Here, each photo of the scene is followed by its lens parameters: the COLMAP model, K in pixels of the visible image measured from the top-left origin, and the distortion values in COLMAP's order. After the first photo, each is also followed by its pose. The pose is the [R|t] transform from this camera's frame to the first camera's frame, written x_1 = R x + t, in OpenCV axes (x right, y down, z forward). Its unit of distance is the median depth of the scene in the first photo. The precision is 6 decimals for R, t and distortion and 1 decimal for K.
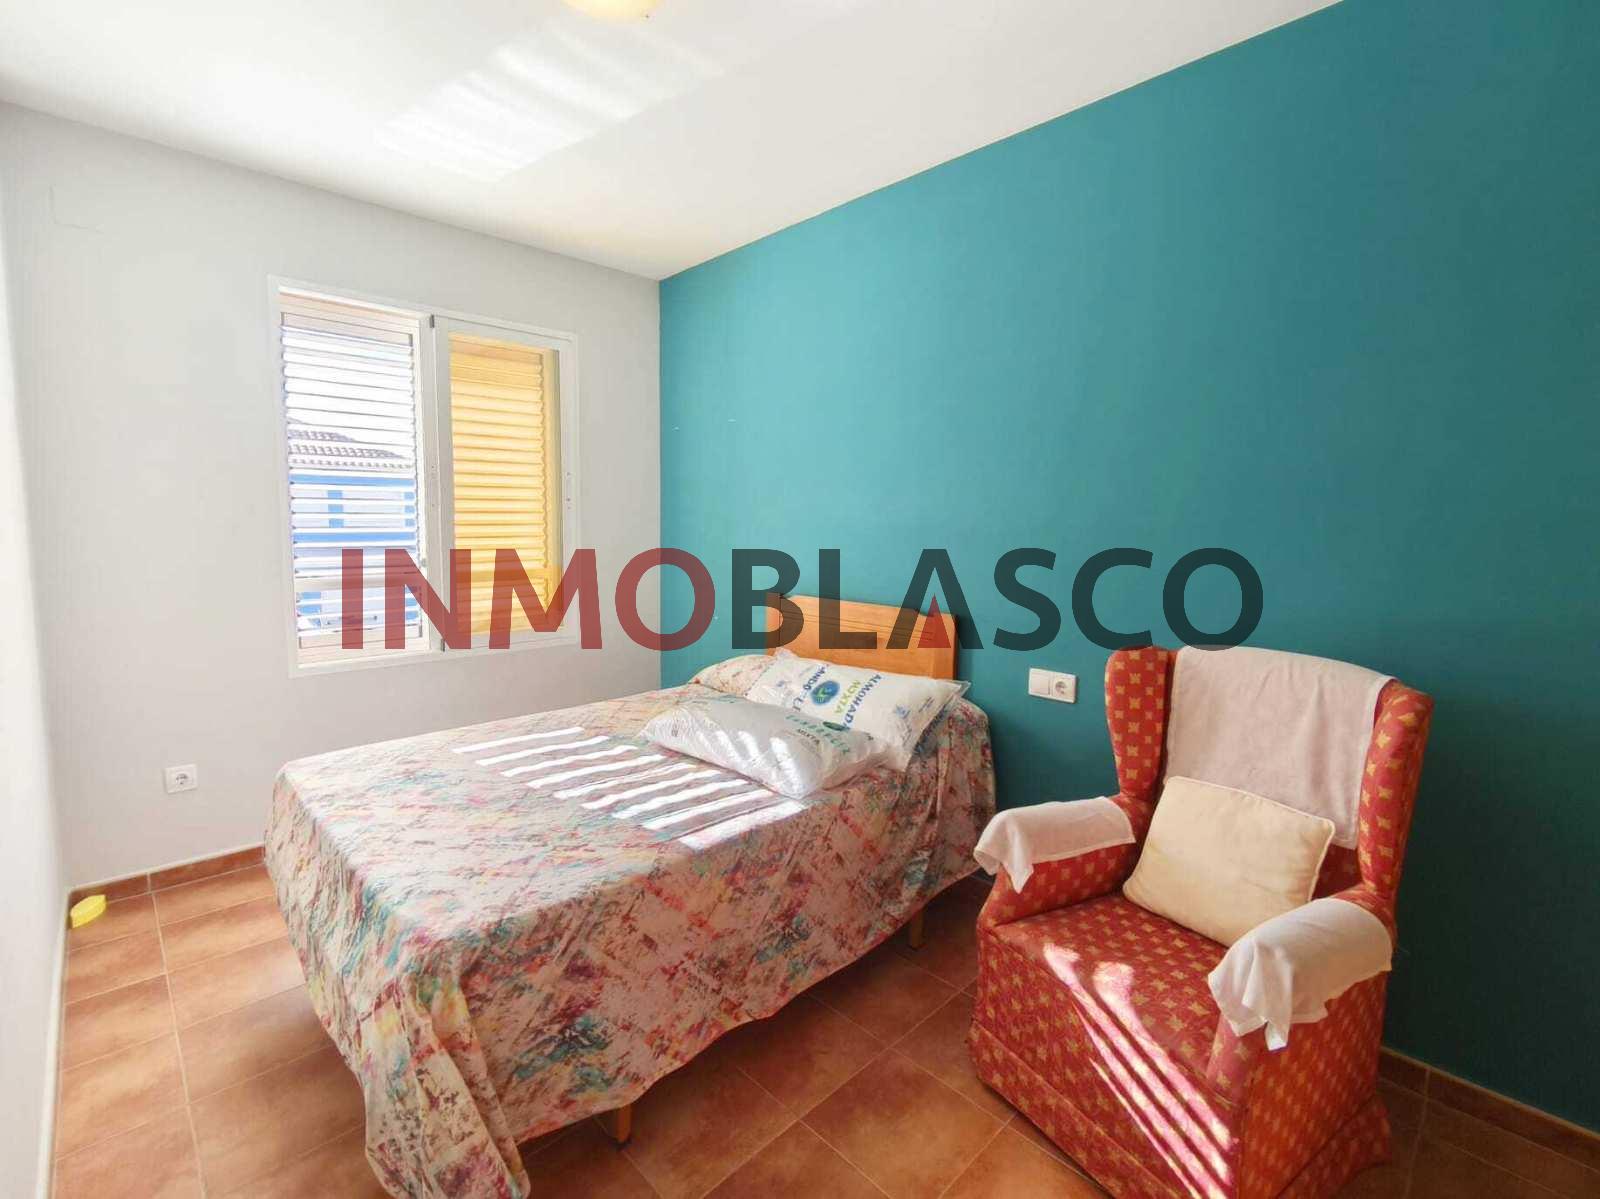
lens RADIAL K [[671.3, 0, 798.9], [0, 671.3, 589.4], [0, 0, 1]] dist [-0.001771, -0.000241]
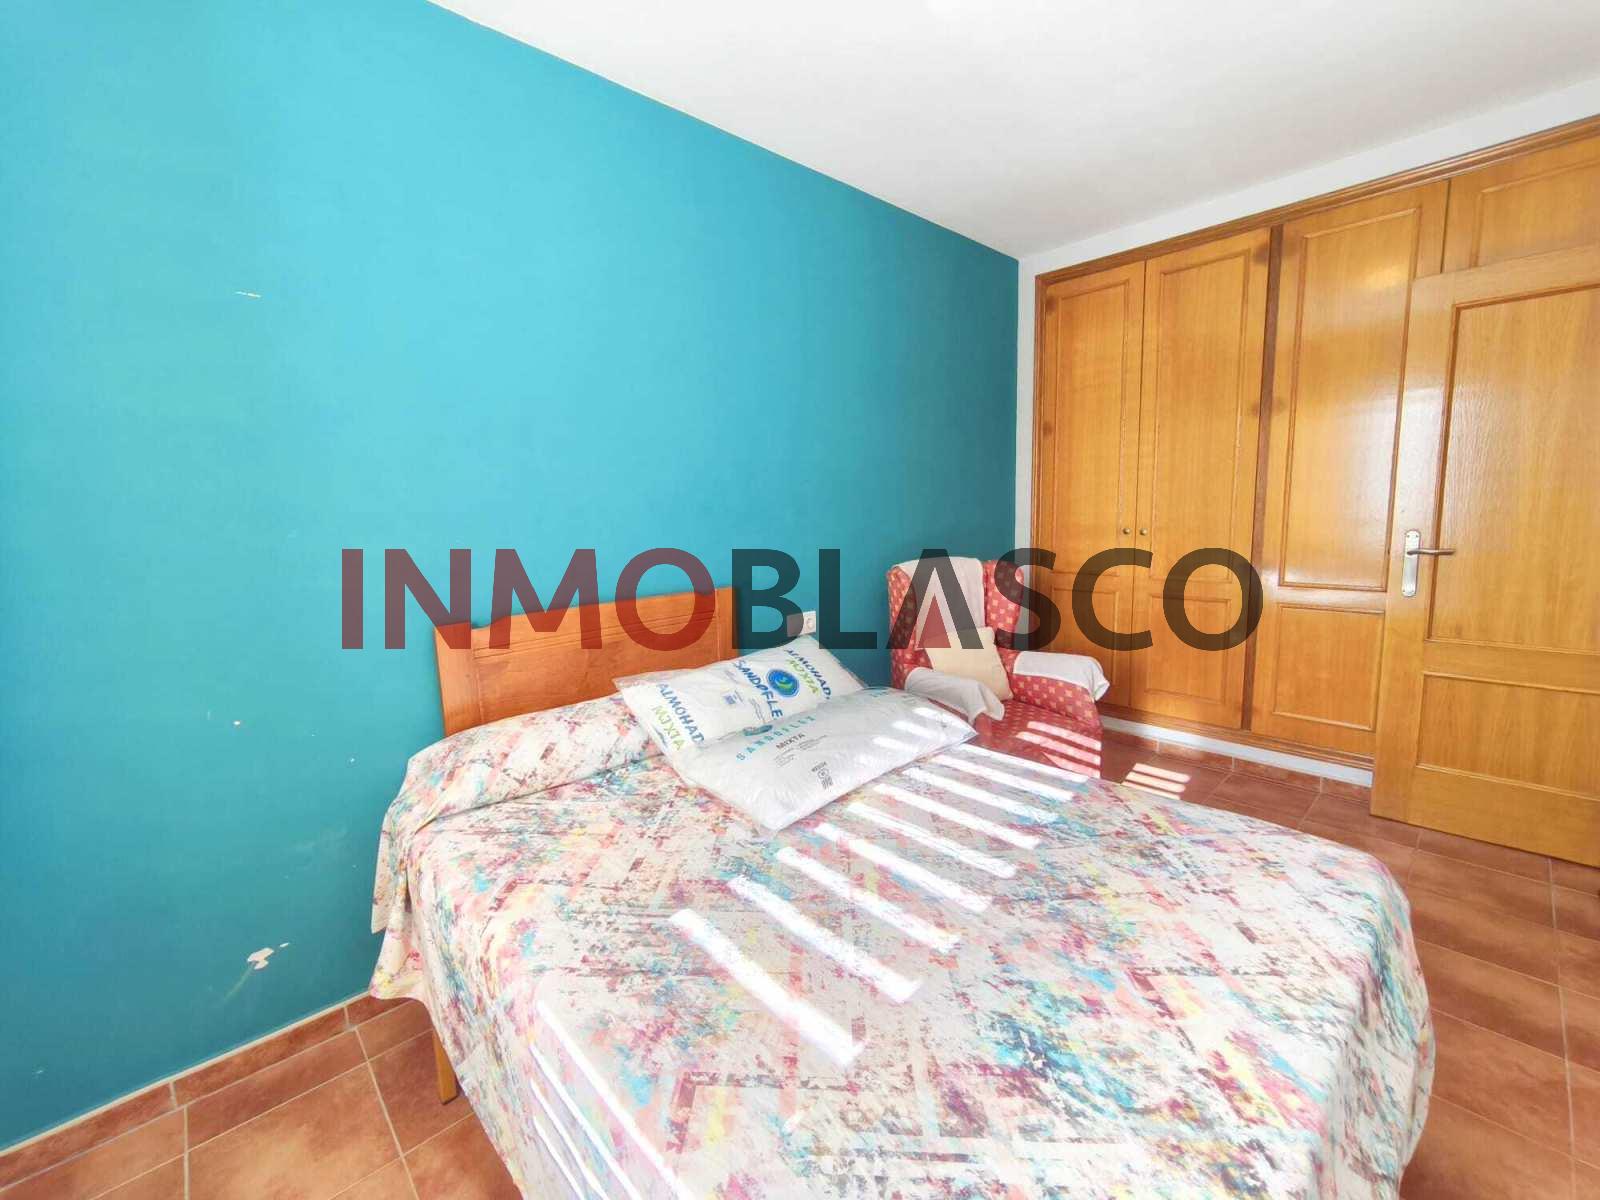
lens RADIAL K [[671.3, 0, 798.9], [0, 671.3, 589.9], [0, 0, 1]] dist [-0.001771, -0.000241]
pose [[0.052684, -0.135392, 0.989390, -0.918598], [0.141773, 0.981745, 0.126796, -0.077925], [-0.988496, 0.133589, 0.070917, 1.036875]]
